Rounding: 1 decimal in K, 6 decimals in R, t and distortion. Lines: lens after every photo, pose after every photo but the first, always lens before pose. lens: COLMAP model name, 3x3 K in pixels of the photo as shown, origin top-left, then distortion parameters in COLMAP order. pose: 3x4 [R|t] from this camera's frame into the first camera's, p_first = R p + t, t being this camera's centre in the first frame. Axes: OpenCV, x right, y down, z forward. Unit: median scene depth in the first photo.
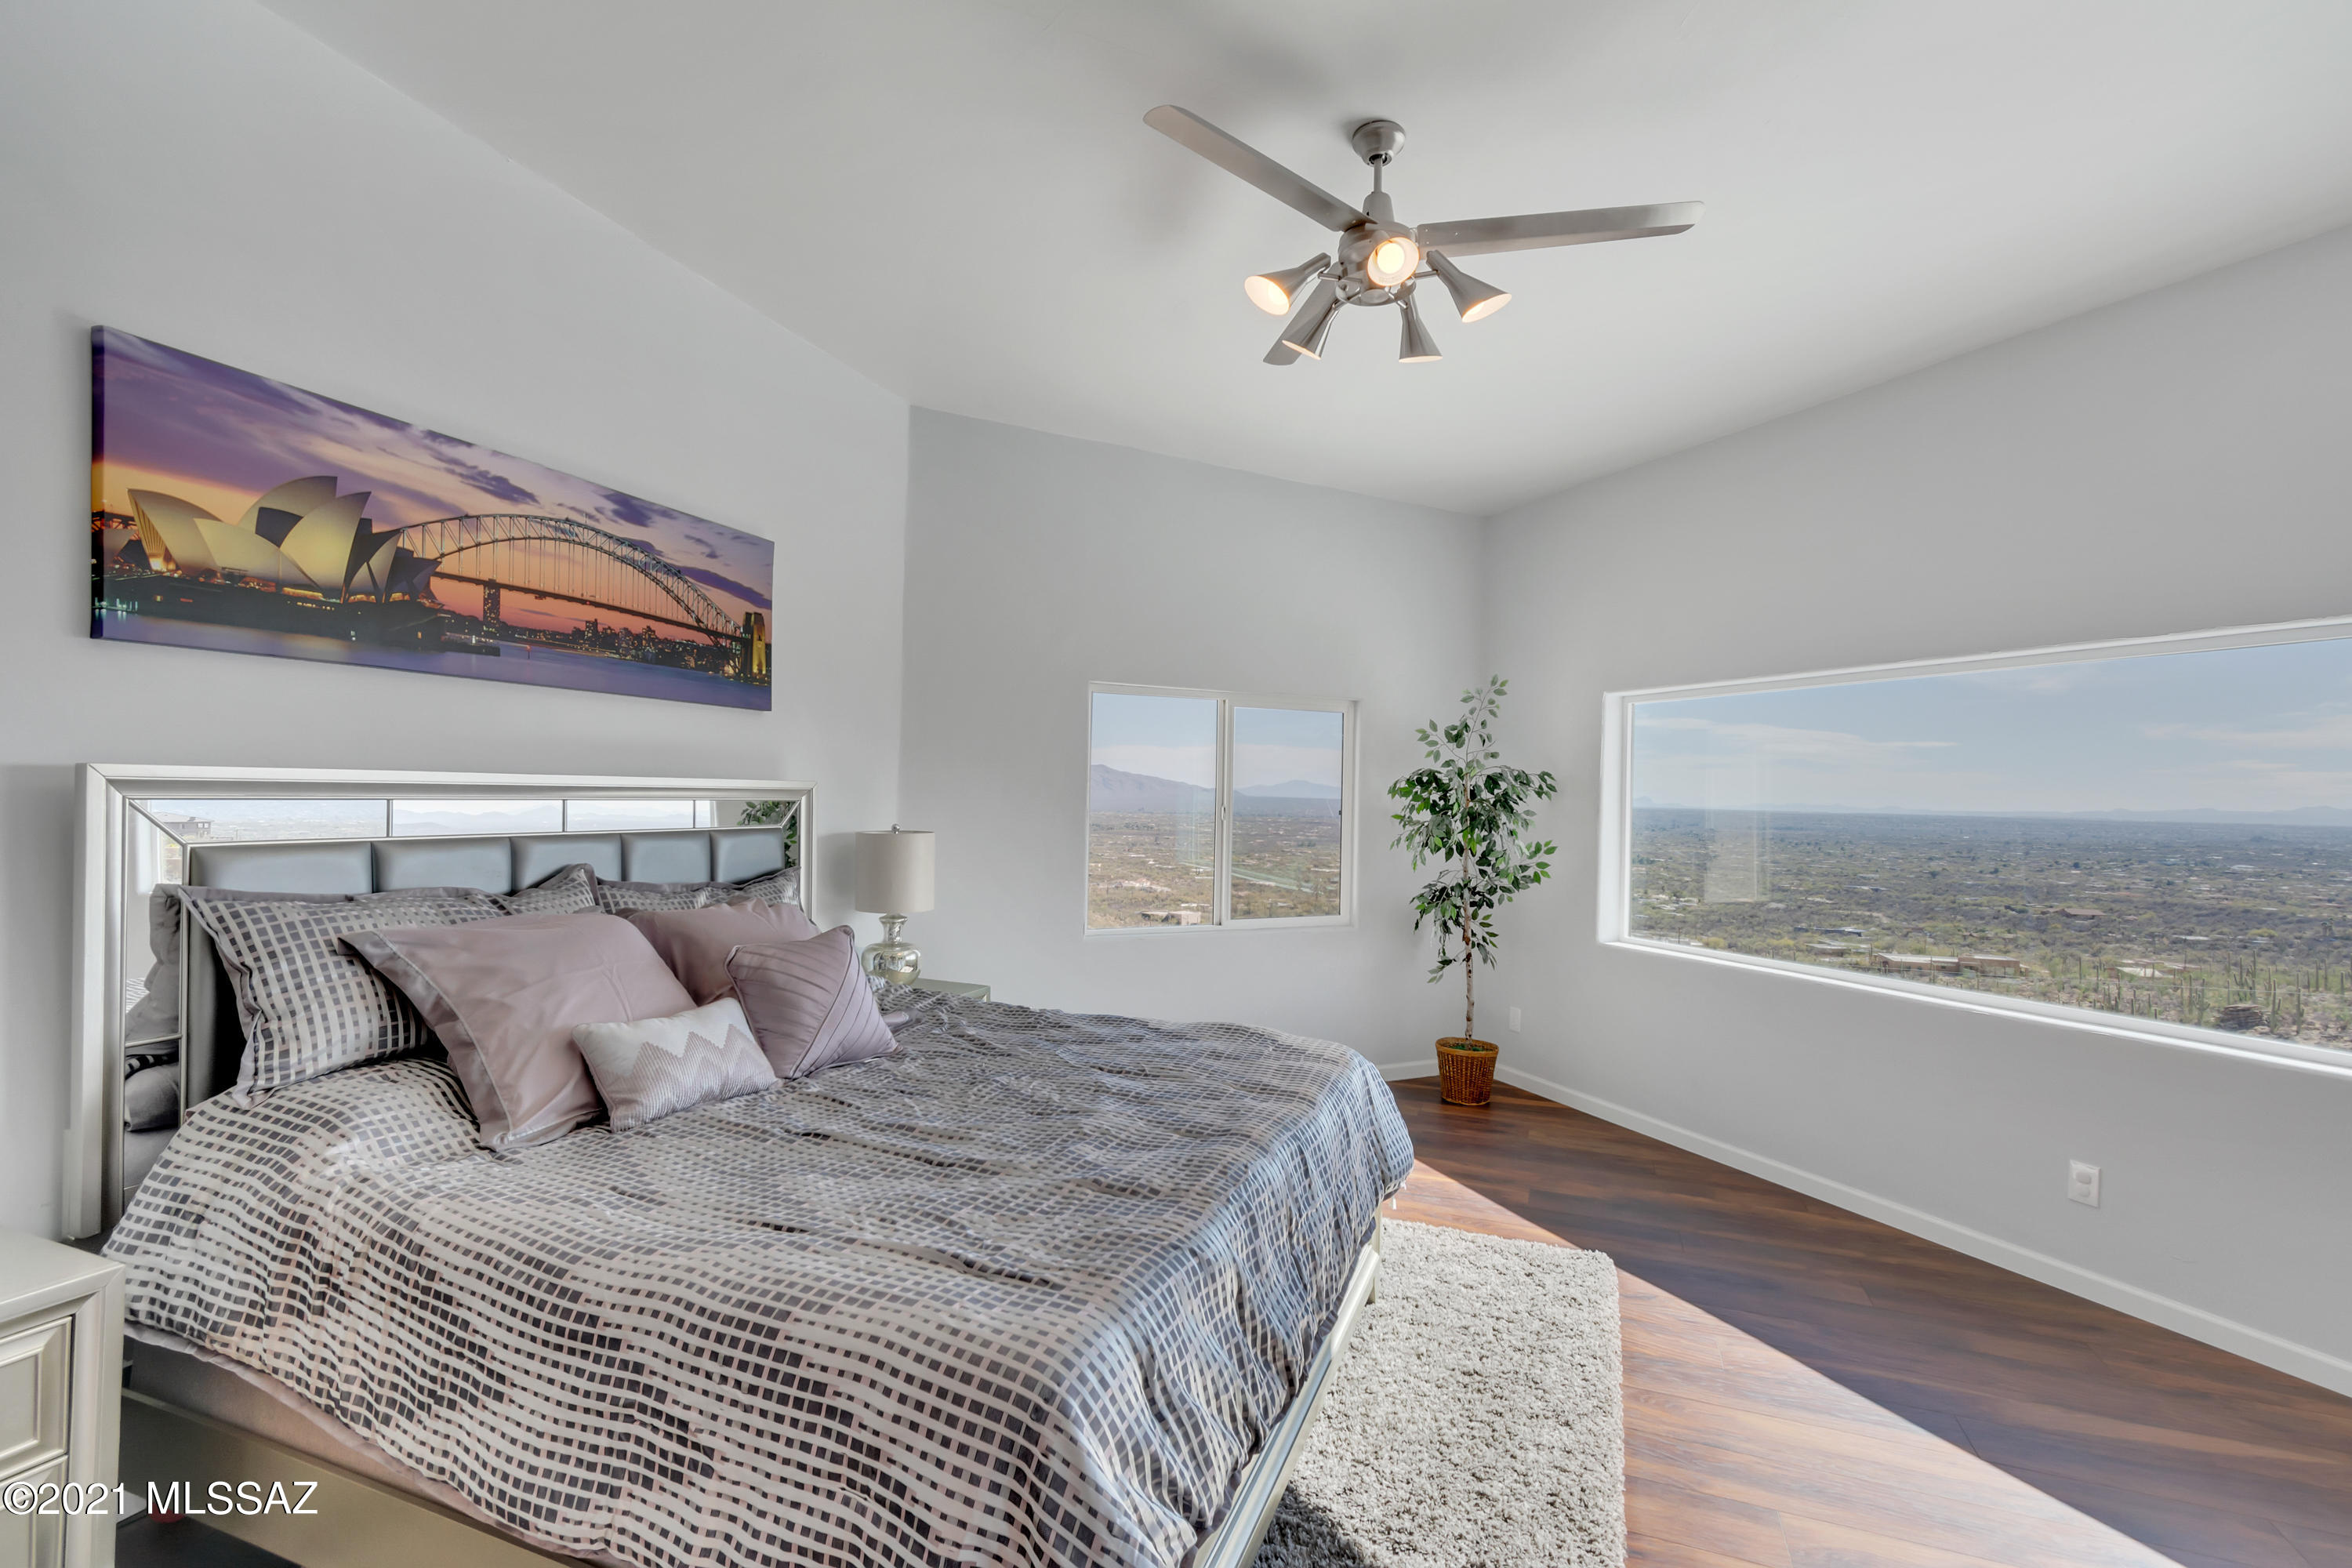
lens RADIAL K [[1075.2, 0, 1174.0], [0, 1075.2, 787.6], [0, 0, 1]] dist [0.006925, -0.002280]
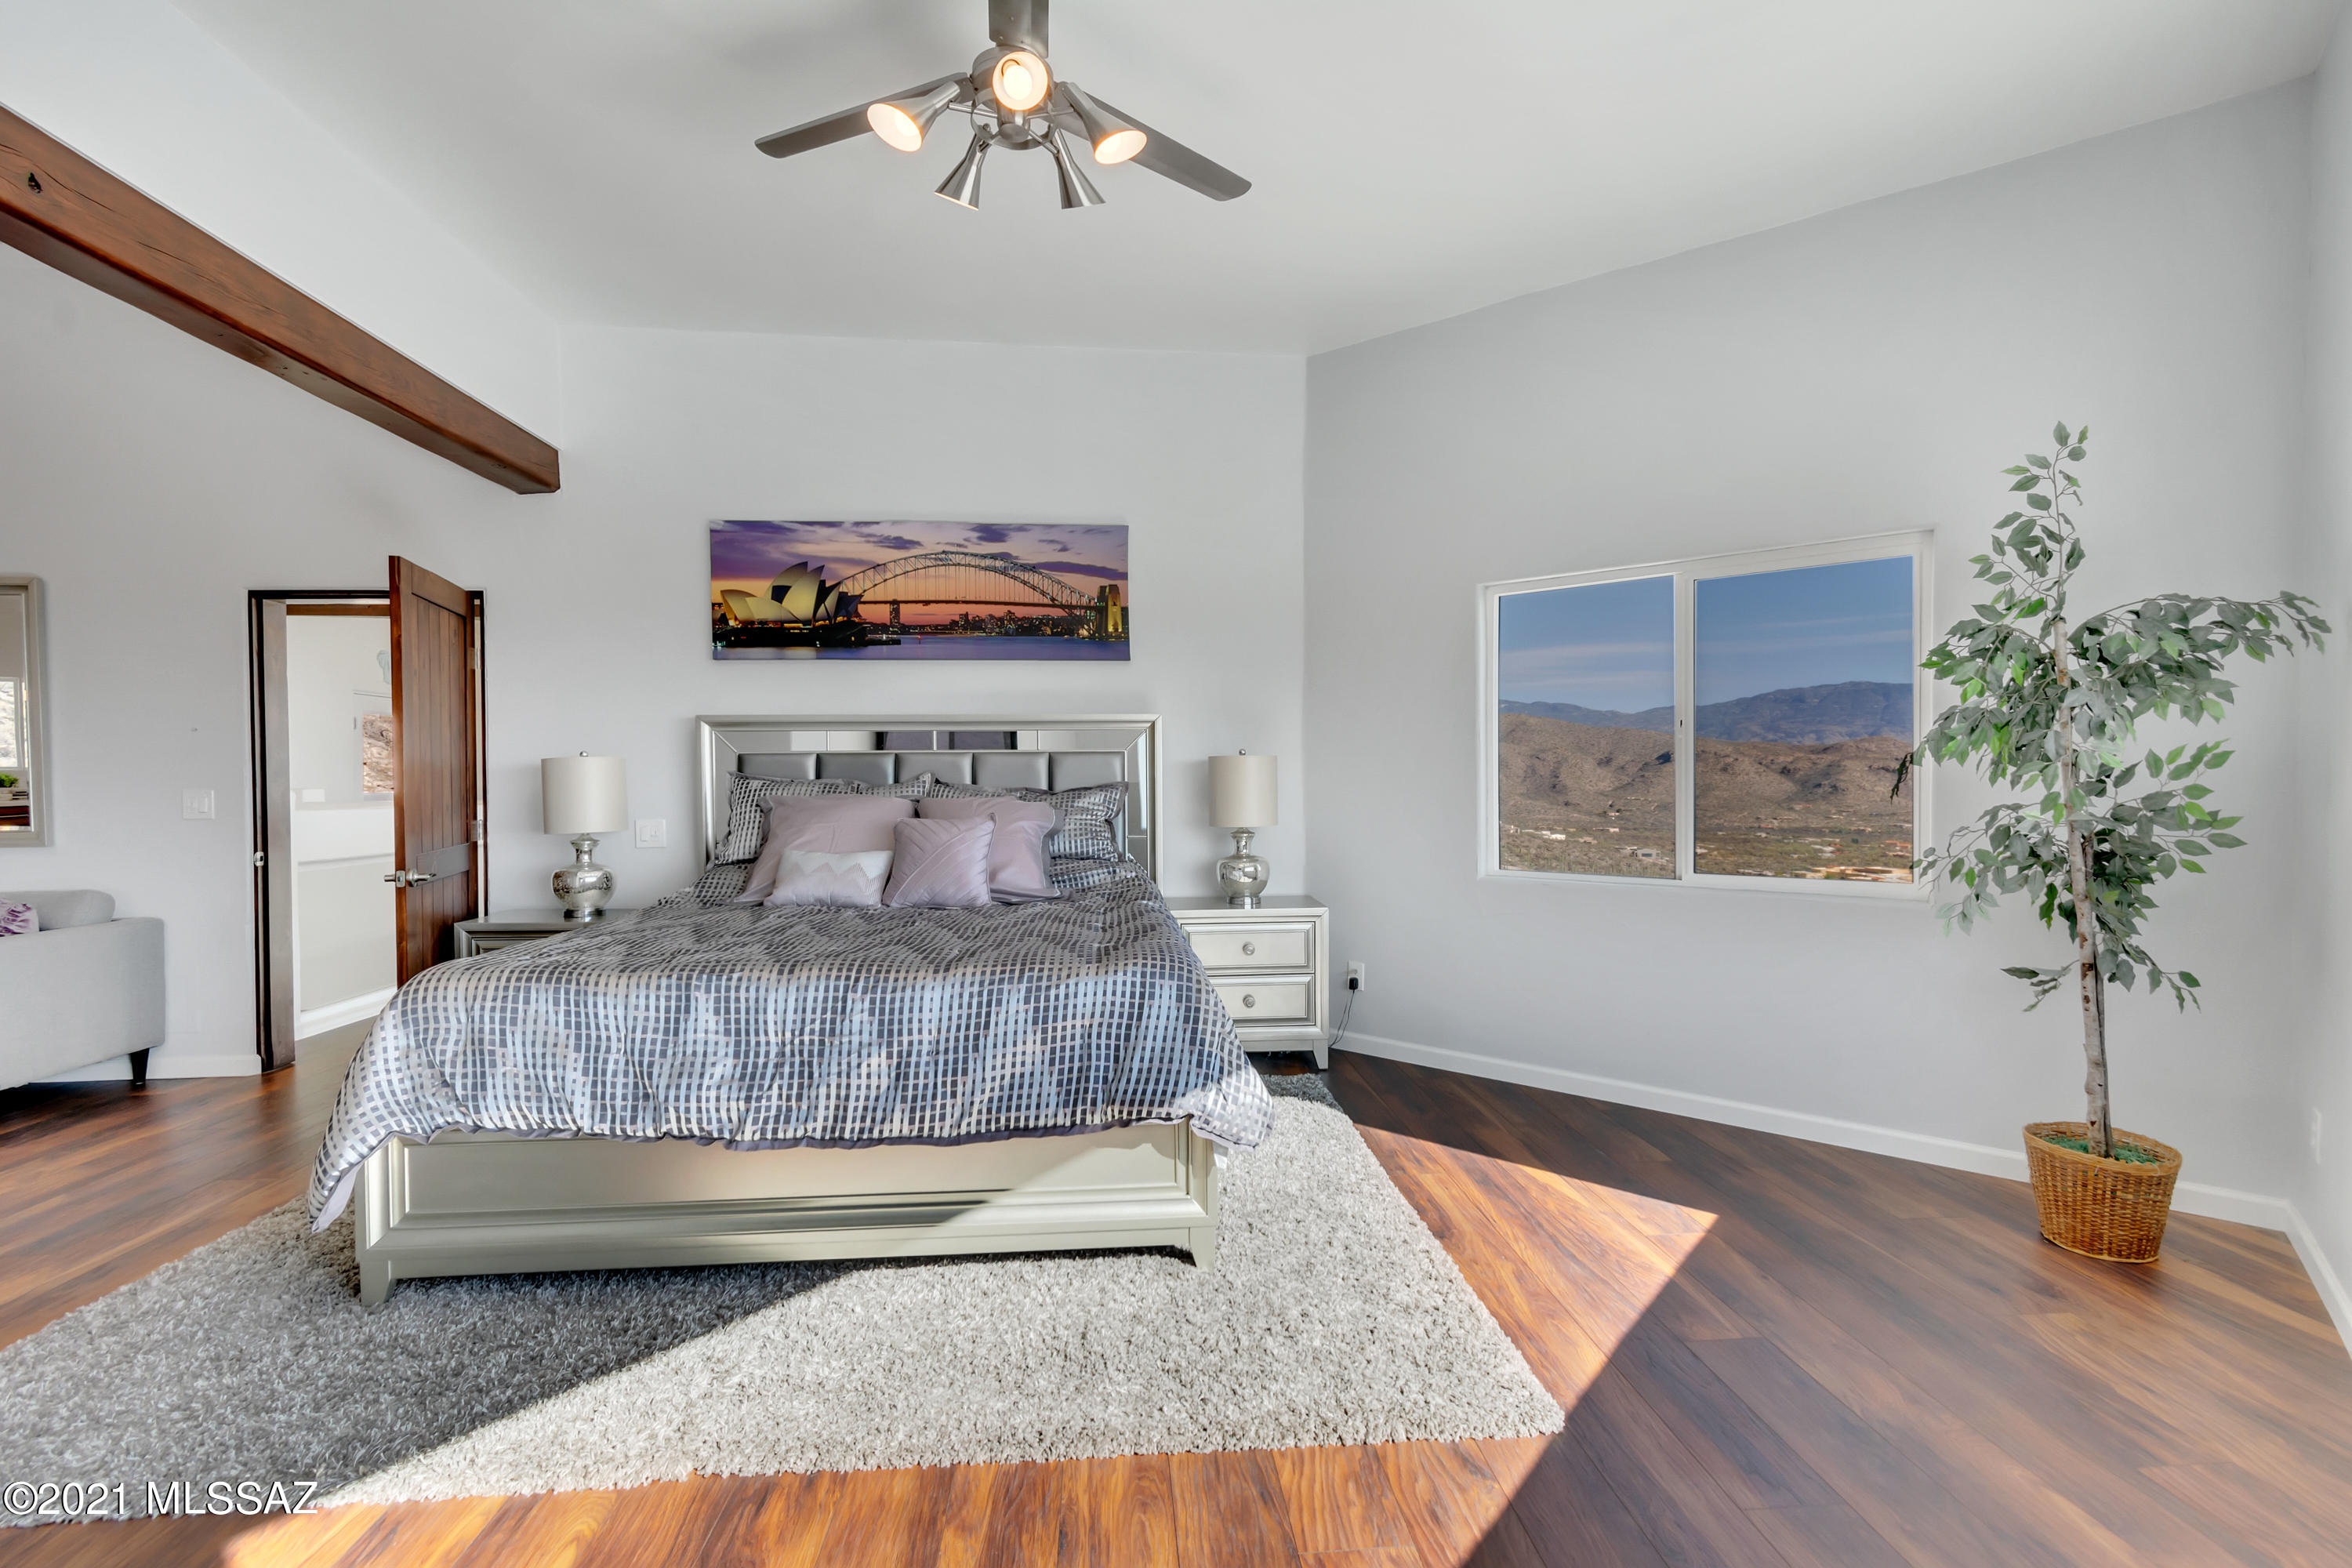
lens RADIAL K [[1075.2, 0, 1178.6], [0, 1075.2, 793.9], [0, 0, 1]] dist [0.006925, -0.002280]
pose [[0.407346, -0.009150, -0.913228, 0.944459], [0.016497, 0.999860, -0.002659, 0.106408], [0.913125, -0.013982, 0.407440, 0.636600]]
